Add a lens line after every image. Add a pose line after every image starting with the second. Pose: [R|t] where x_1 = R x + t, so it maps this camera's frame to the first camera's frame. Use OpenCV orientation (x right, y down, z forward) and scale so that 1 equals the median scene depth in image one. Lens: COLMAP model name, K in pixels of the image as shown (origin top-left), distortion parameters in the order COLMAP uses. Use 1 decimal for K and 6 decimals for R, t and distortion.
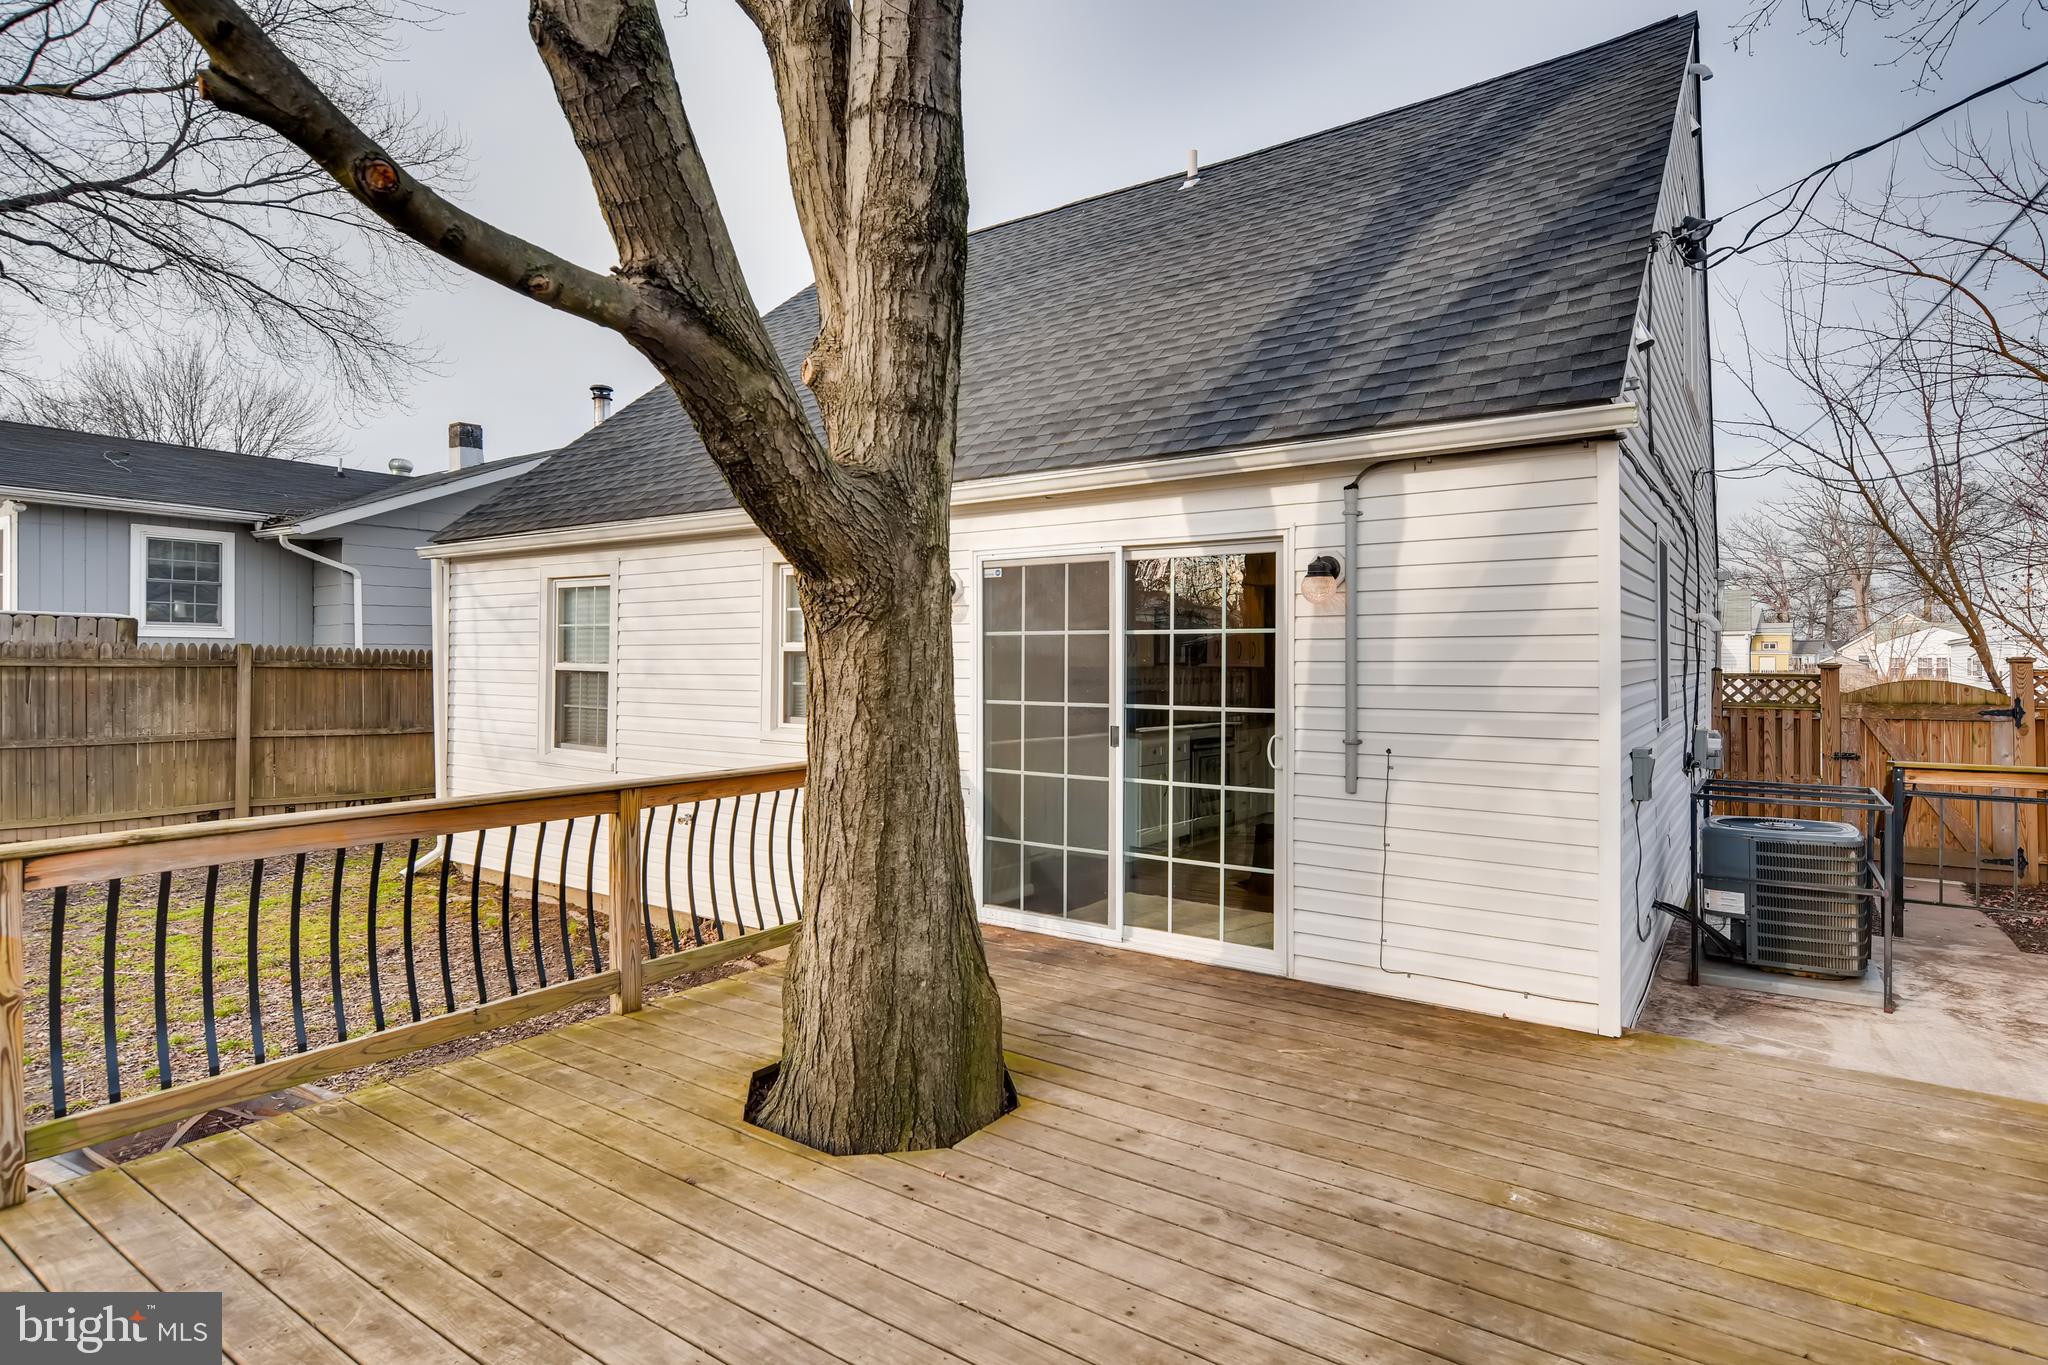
lens RADIAL K [[1069.3, 0, 1024.0], [0, 1069.3, 682.5], [0, 0, 1]] dist [0.002170, 0.000439]
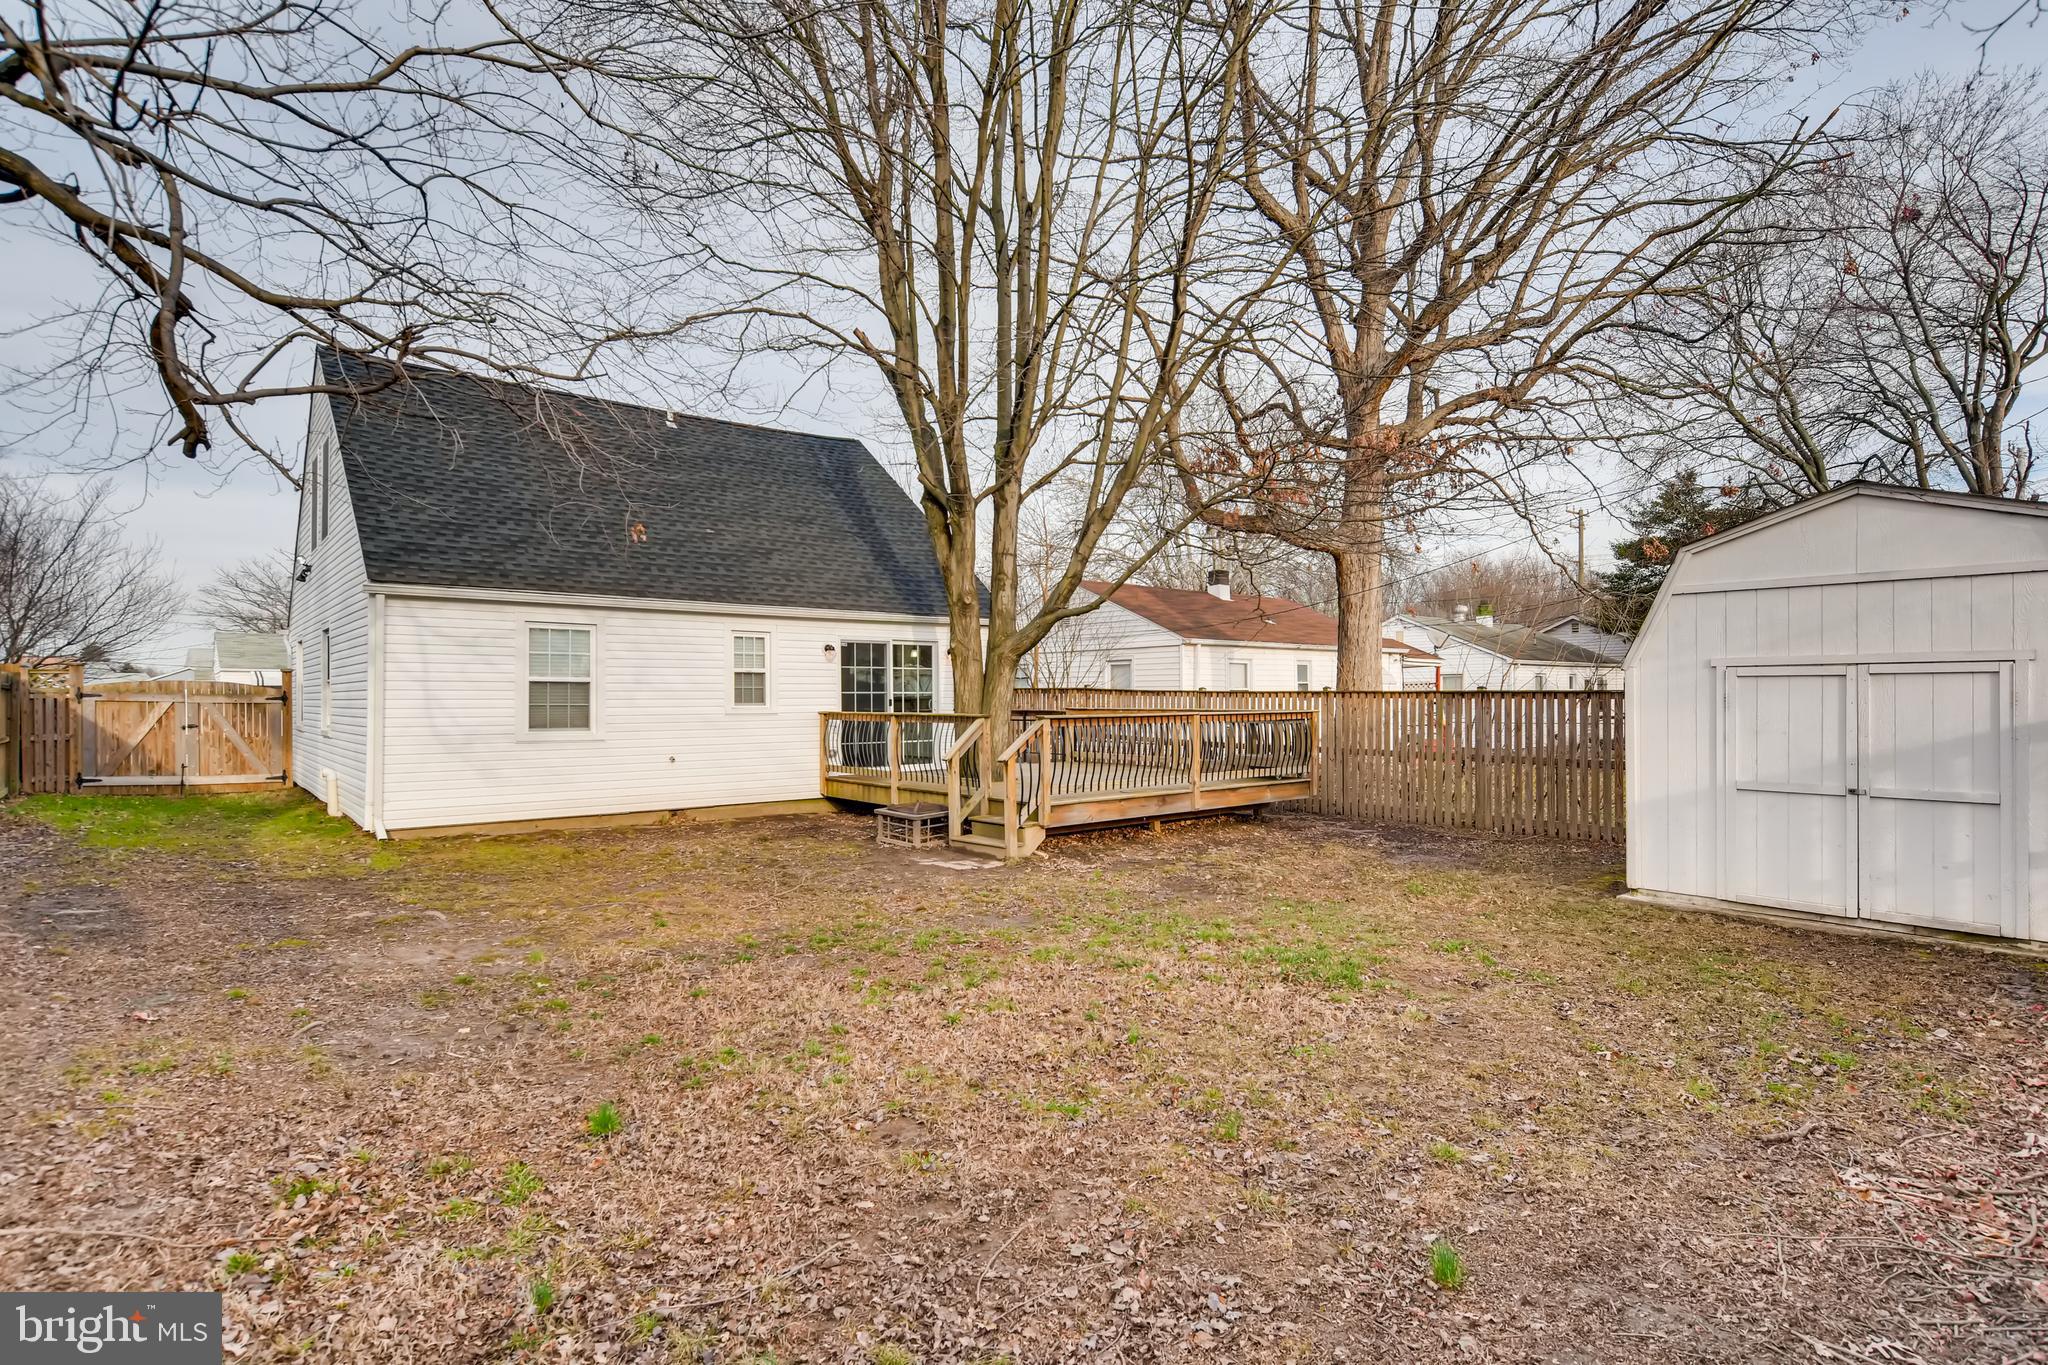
lens RADIAL K [[1037.1, 0, 1021.8], [0, 1037.1, 693.8], [0, 0, 1]] dist [0.002648, 0.001361]
pose [[0.283040, -0.011940, 0.959034, -2.638212], [0.005349, 0.999927, 0.010871, -0.006456], [-0.959093, 0.002053, 0.283083, -0.179862]]
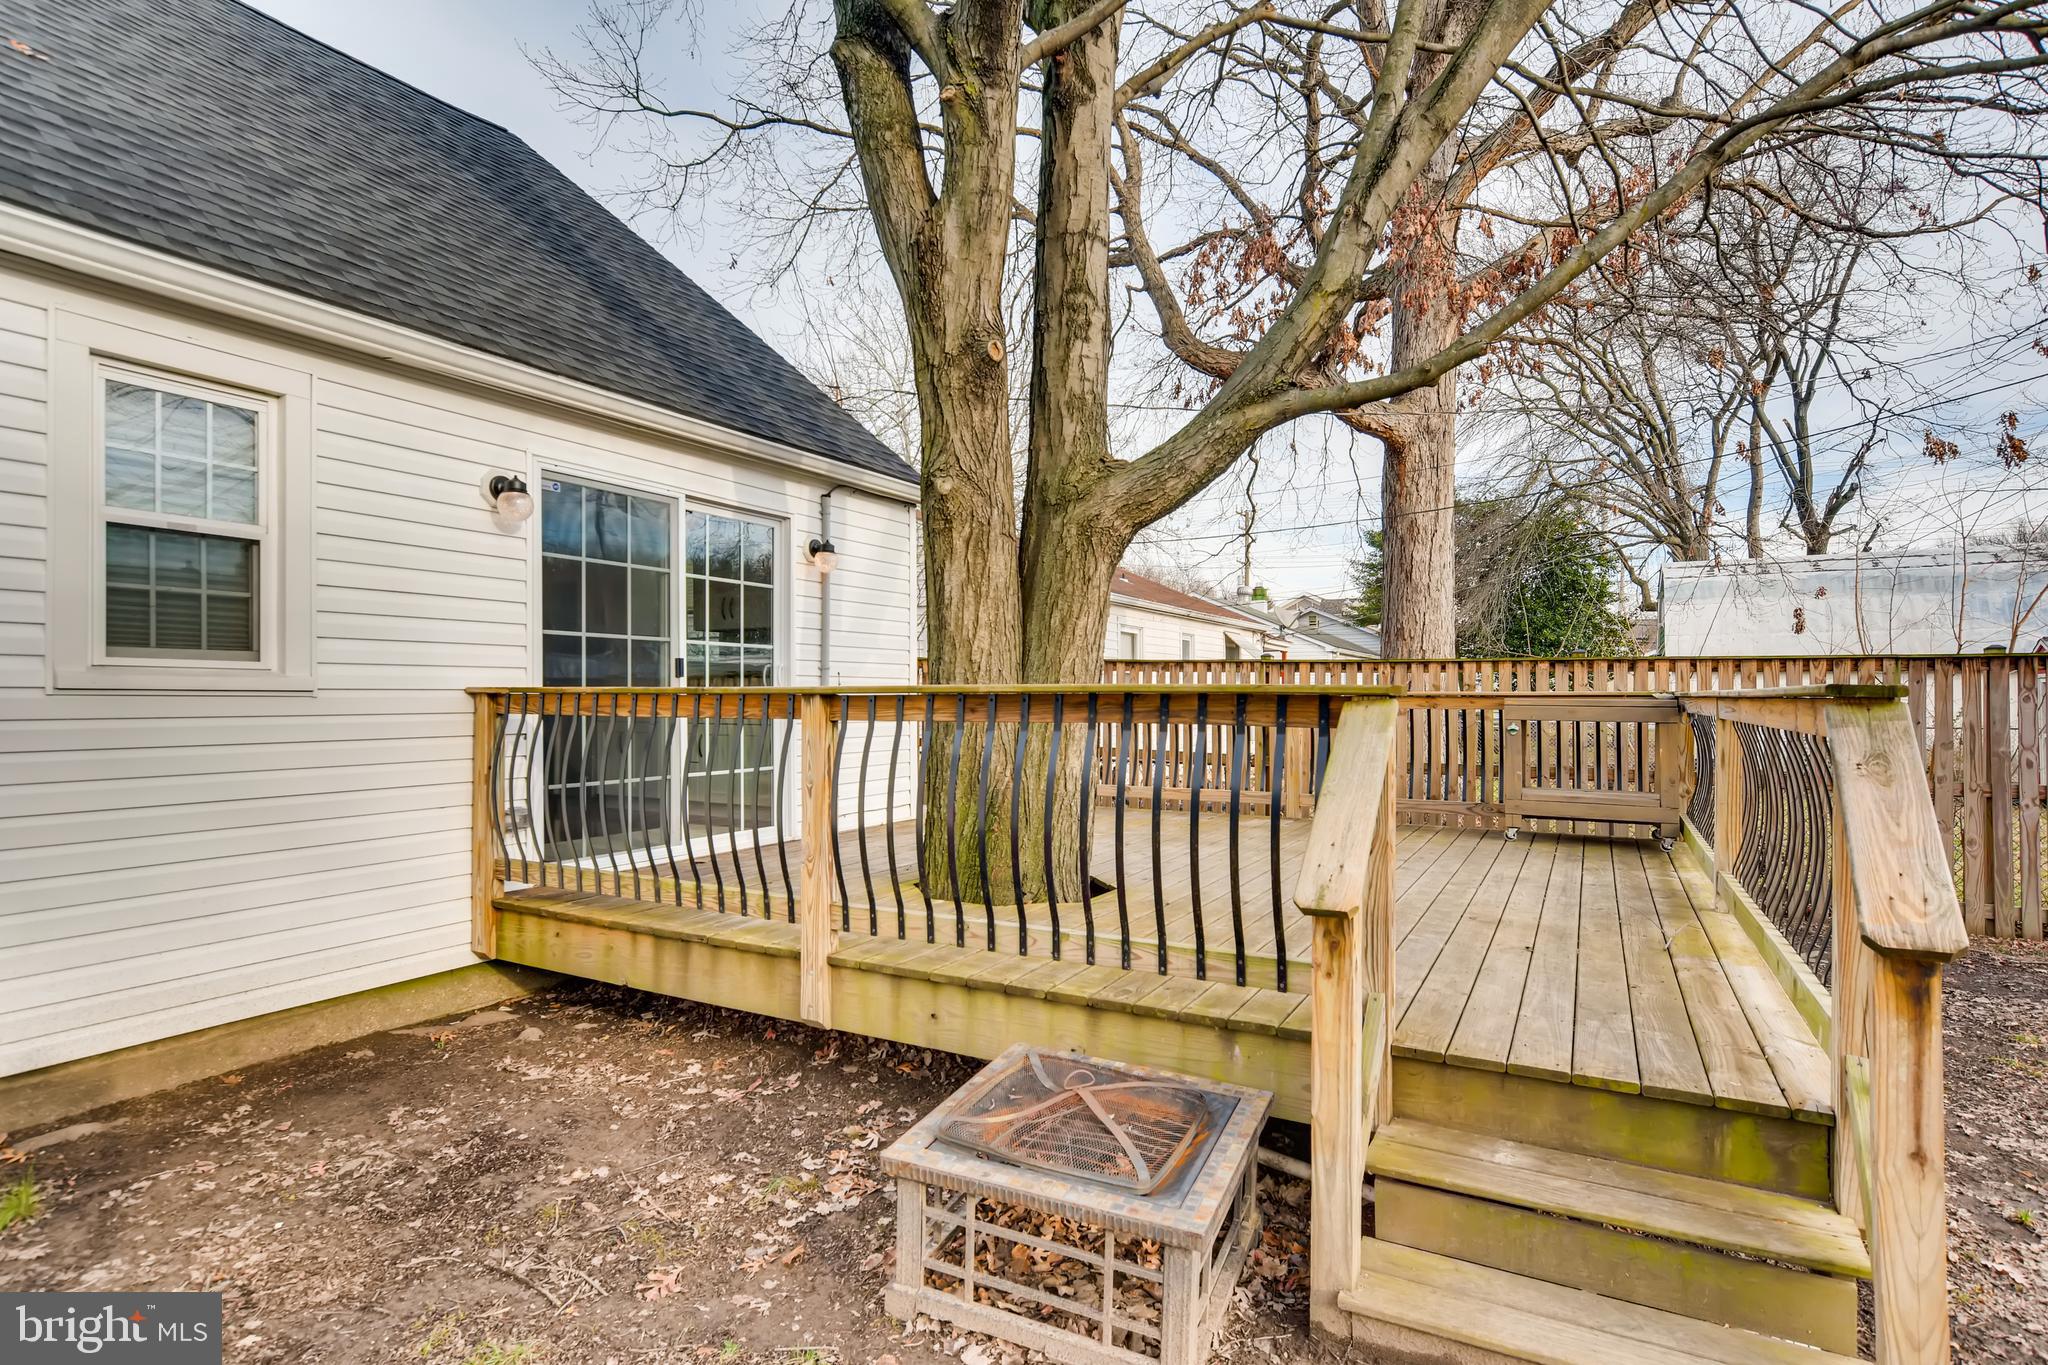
lens RADIAL K [[1030.4, 0, 1033.1], [0, 1030.4, 670.9], [0, 0, 1]] dist [-0.002632, -0.000202]
pose [[-0.098057, 0.006565, 0.995159, -1.011619], [0.002592, 0.999977, -0.006341, 0.062233], [-0.995177, 0.001958, -0.098071, 0.753038]]
